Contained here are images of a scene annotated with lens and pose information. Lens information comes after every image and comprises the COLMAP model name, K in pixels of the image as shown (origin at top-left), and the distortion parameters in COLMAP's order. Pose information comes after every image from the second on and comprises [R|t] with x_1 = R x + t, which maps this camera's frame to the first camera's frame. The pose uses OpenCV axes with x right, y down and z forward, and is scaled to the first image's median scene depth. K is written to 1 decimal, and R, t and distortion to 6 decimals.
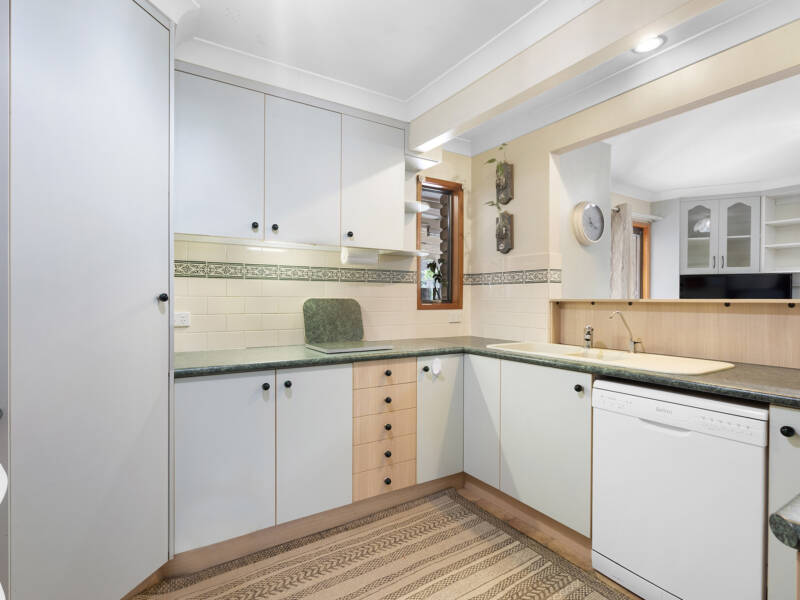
lens RADIAL K [[409.4, 0, 400.1], [0, 409.4, 299.1], [0, 0, 1]] dist [0.002453, 0.001065]
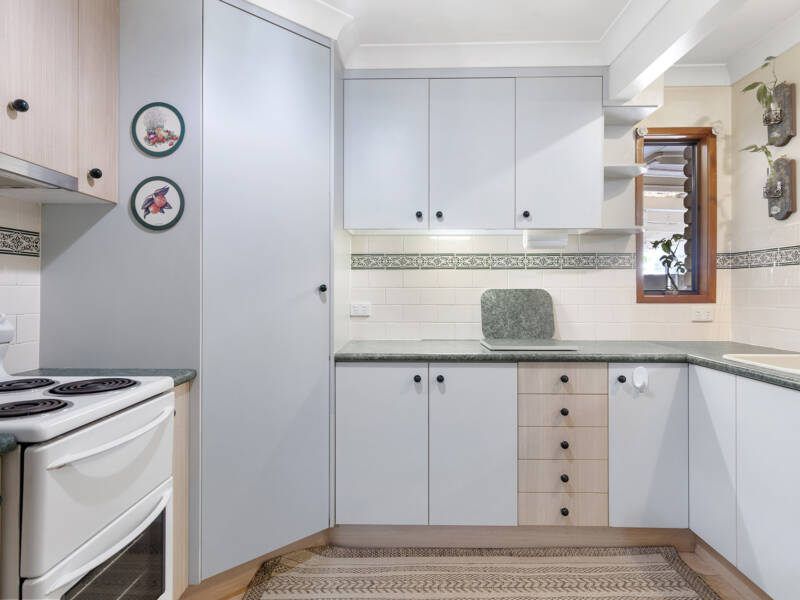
lens RADIAL K [[471.8, 0, 407.6], [0, 471.8, 285.5], [0, 0, 1]] dist [0.003816, 0.004165]
pose [[0.838307, -0.011051, -0.545086, 0.210354], [0.003451, 0.999882, -0.014964, 0.006071], [0.545187, 0.010663, 0.838247, 0.032043]]
